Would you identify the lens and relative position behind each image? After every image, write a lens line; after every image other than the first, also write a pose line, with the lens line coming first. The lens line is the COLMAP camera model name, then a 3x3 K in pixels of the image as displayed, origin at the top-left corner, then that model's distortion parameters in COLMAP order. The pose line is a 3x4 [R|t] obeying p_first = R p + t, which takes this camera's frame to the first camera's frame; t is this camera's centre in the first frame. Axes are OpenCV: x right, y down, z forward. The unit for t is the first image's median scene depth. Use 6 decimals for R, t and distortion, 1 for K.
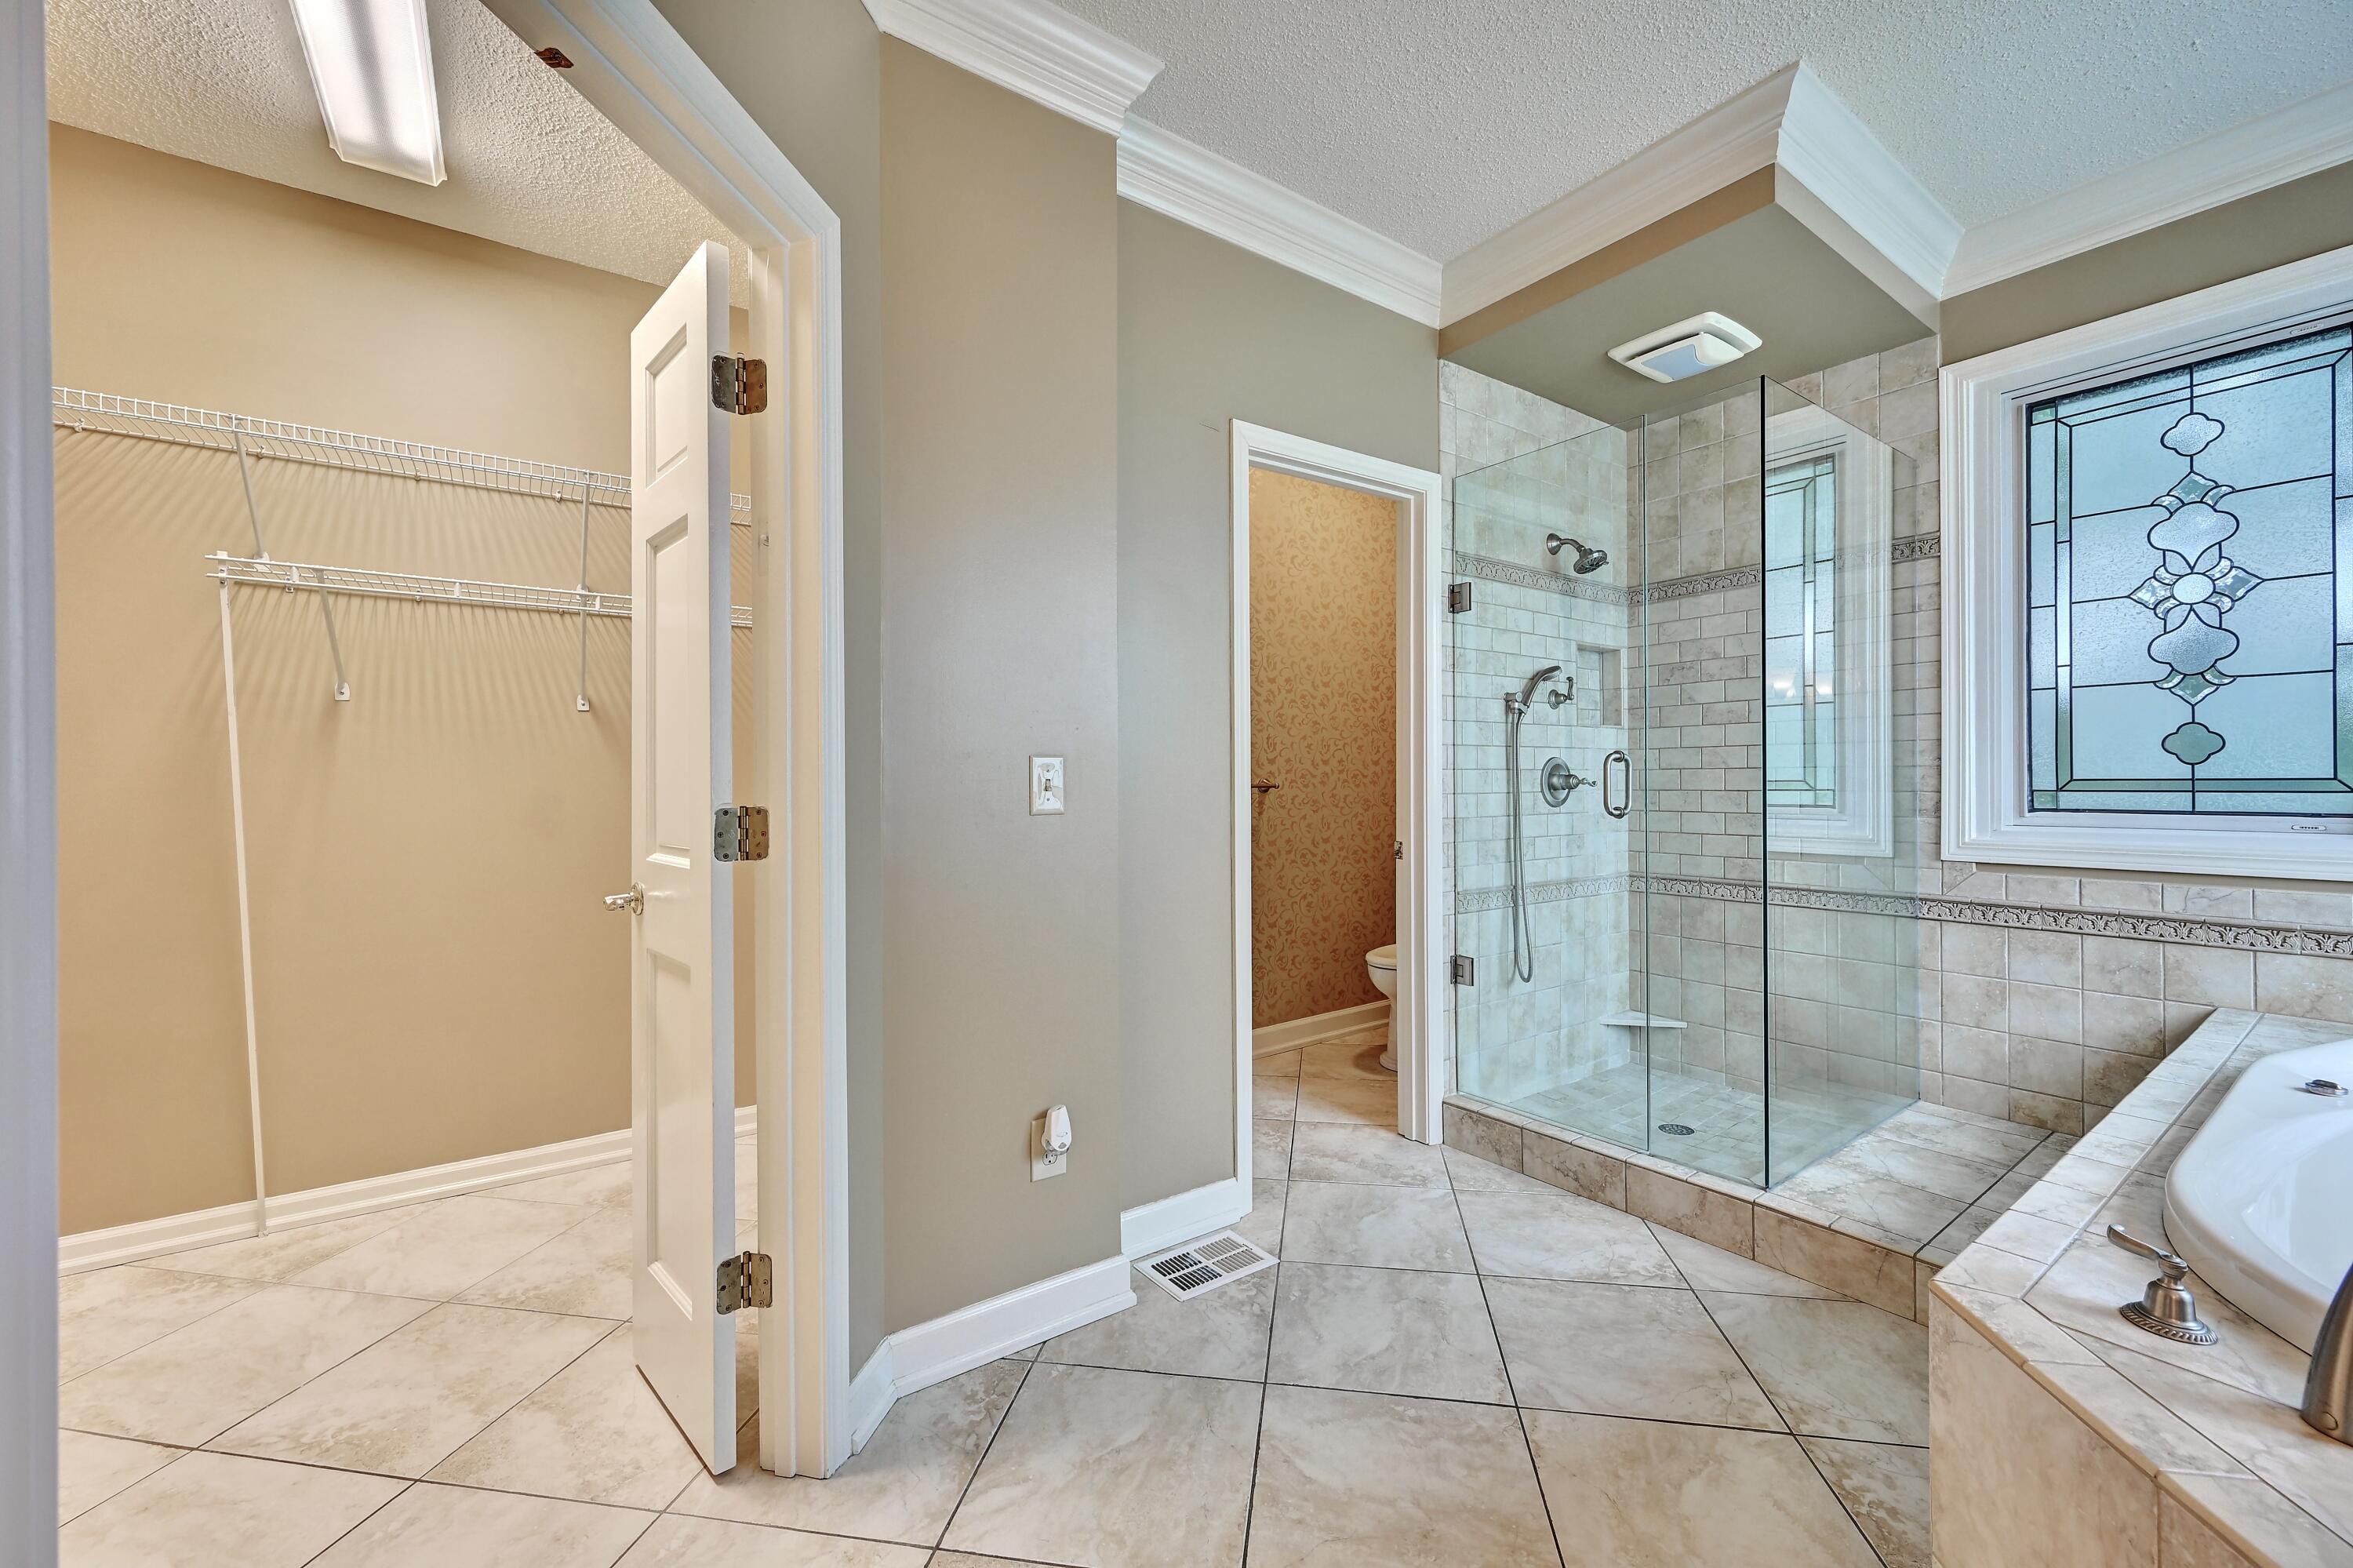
lens RADIAL K [[919.1, 0, 1175.4], [0, 919.1, 781.1], [0, 0, 1]] dist [-0.002993, 0.000510]
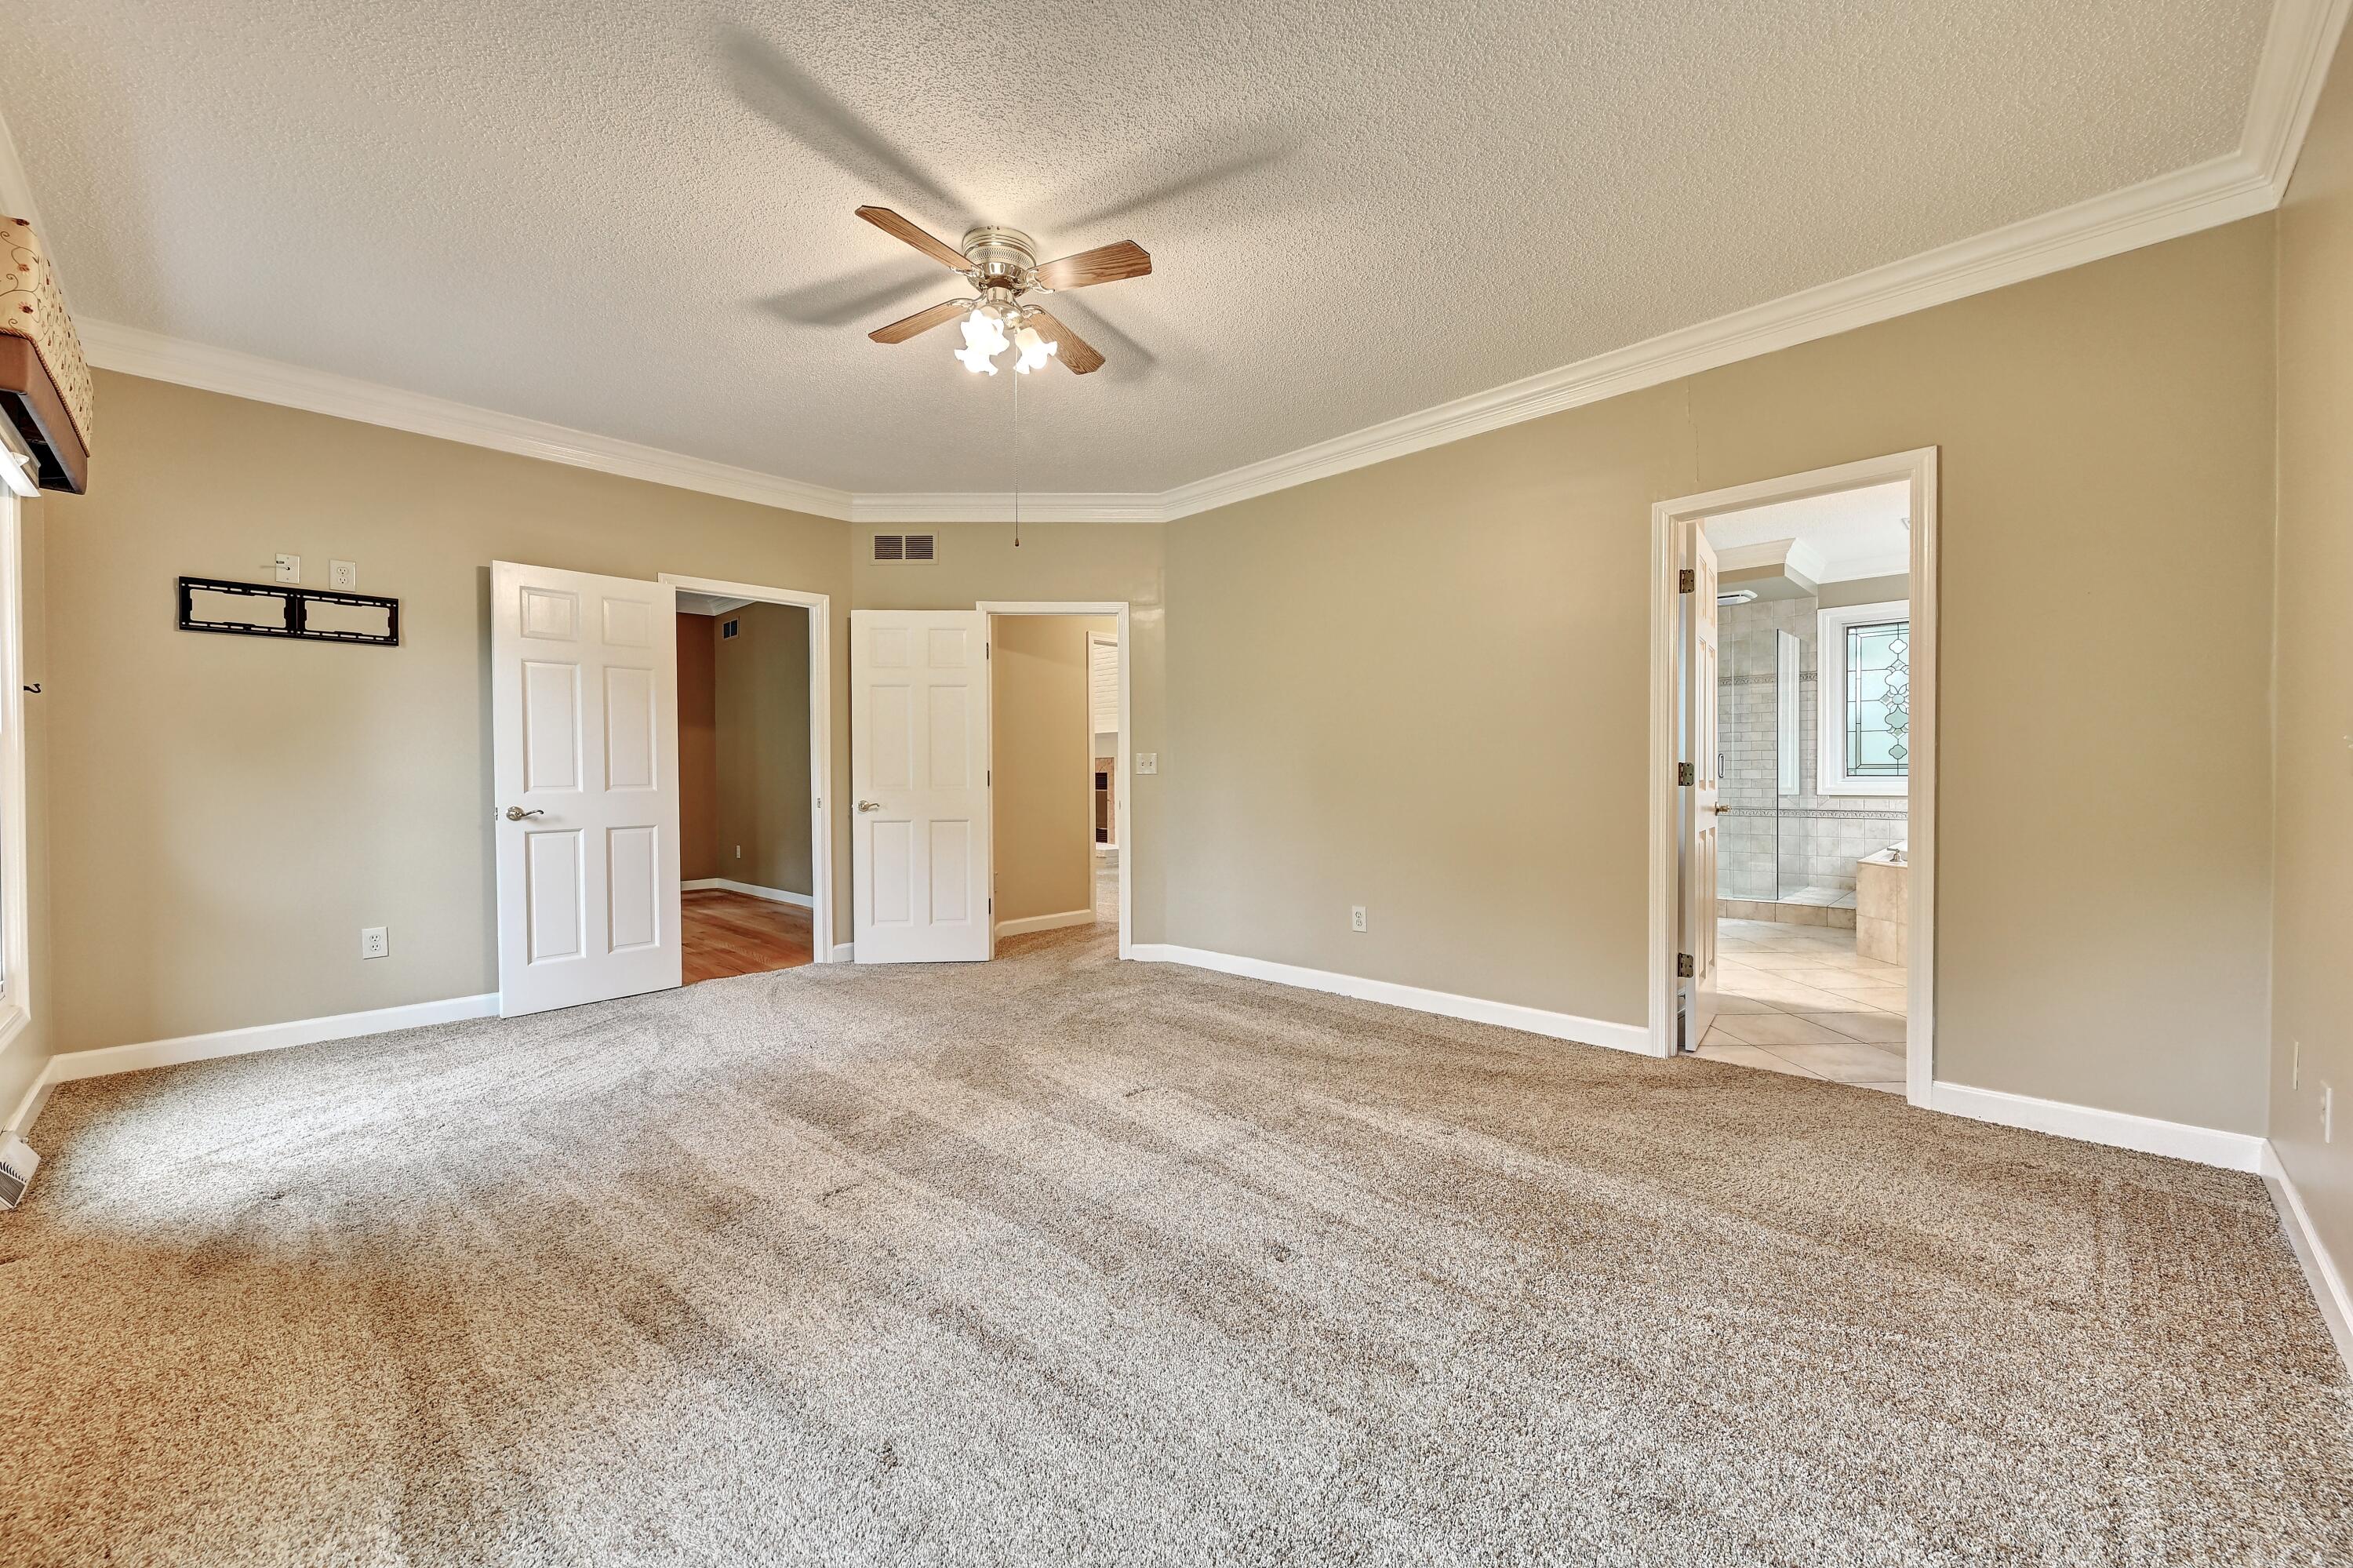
lens RADIAL K [[919.1, 0, 1177.6], [0, 919.1, 778.8], [0, 0, 1]] dist [-0.002993, 0.000510]
pose [[0.984178, 0.002101, 0.177168, -1.535339], [-0.002897, 0.999987, 0.004235, 0.035376], [-0.177157, -0.004681, 0.984172, -1.355716]]
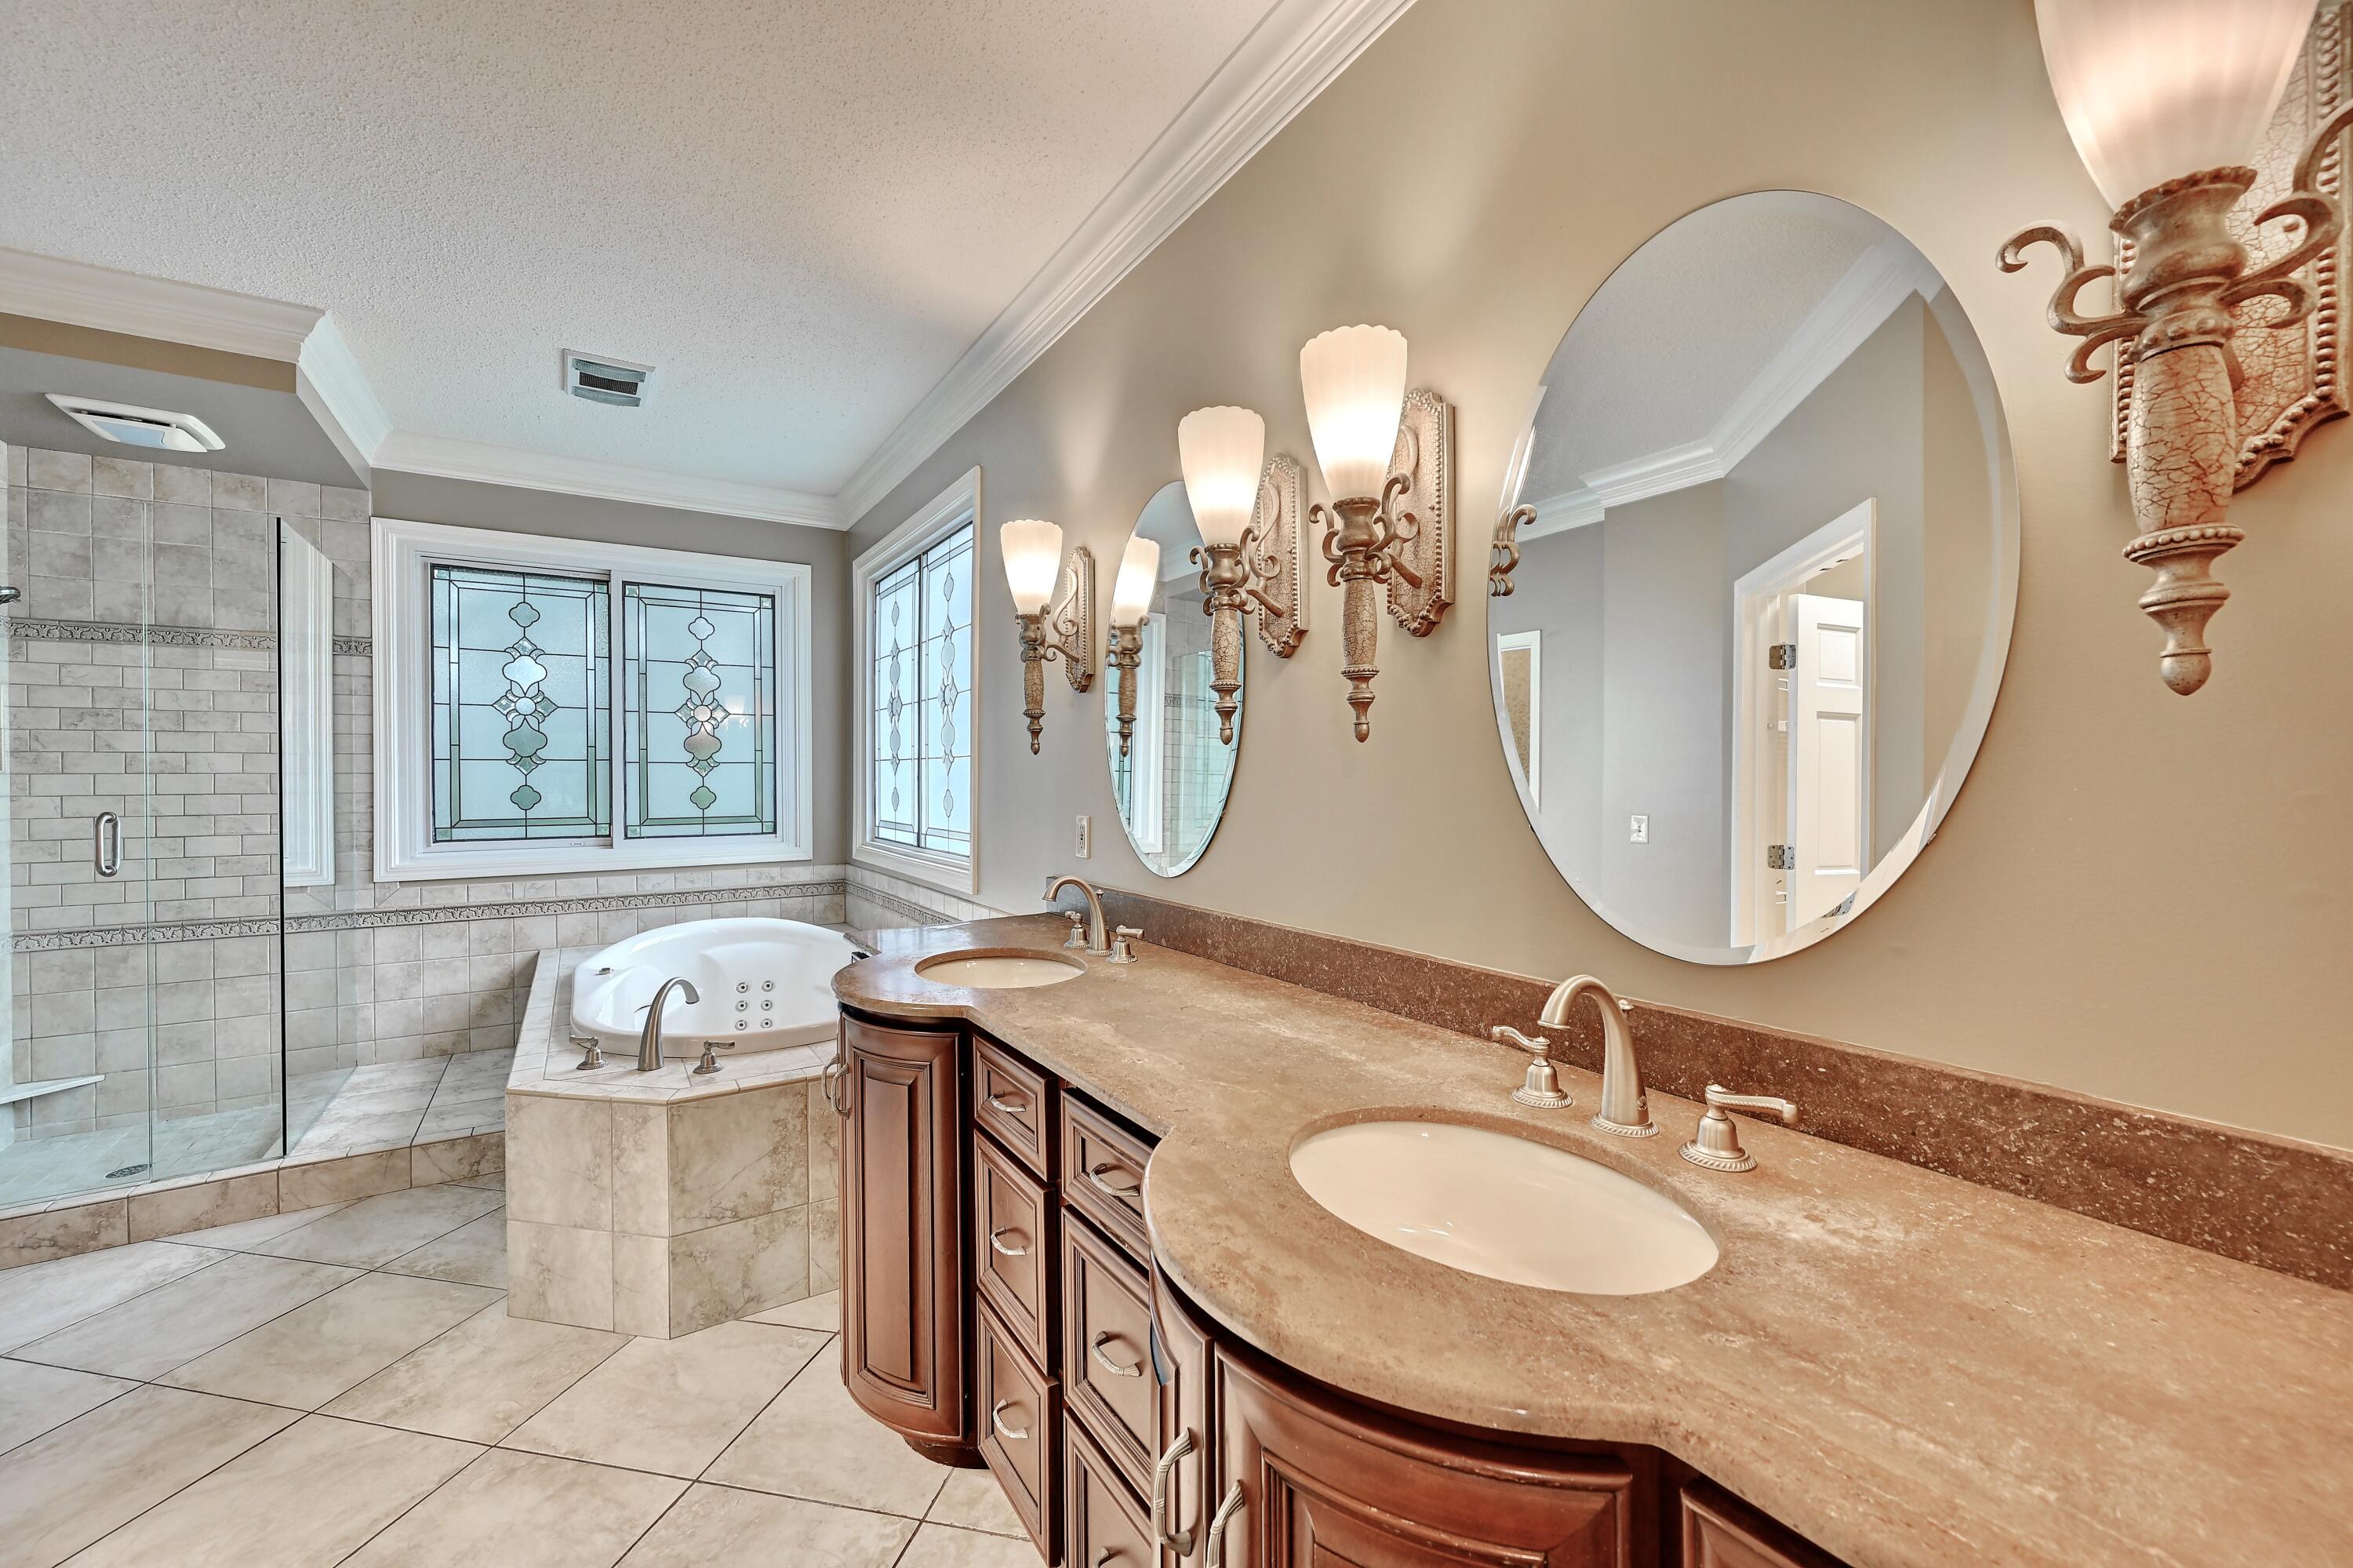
lens RADIAL K [[919.1, 0, 1176.9], [0, 919.1, 781.6], [0, 0, 1]] dist [-0.002993, 0.000510]
pose [[0.042114, 0.000508, 0.999113, -0.484898], [0.004401, 0.999990, -0.000694, -0.058702], [-0.999103, 0.004426, 0.042111, -0.248426]]
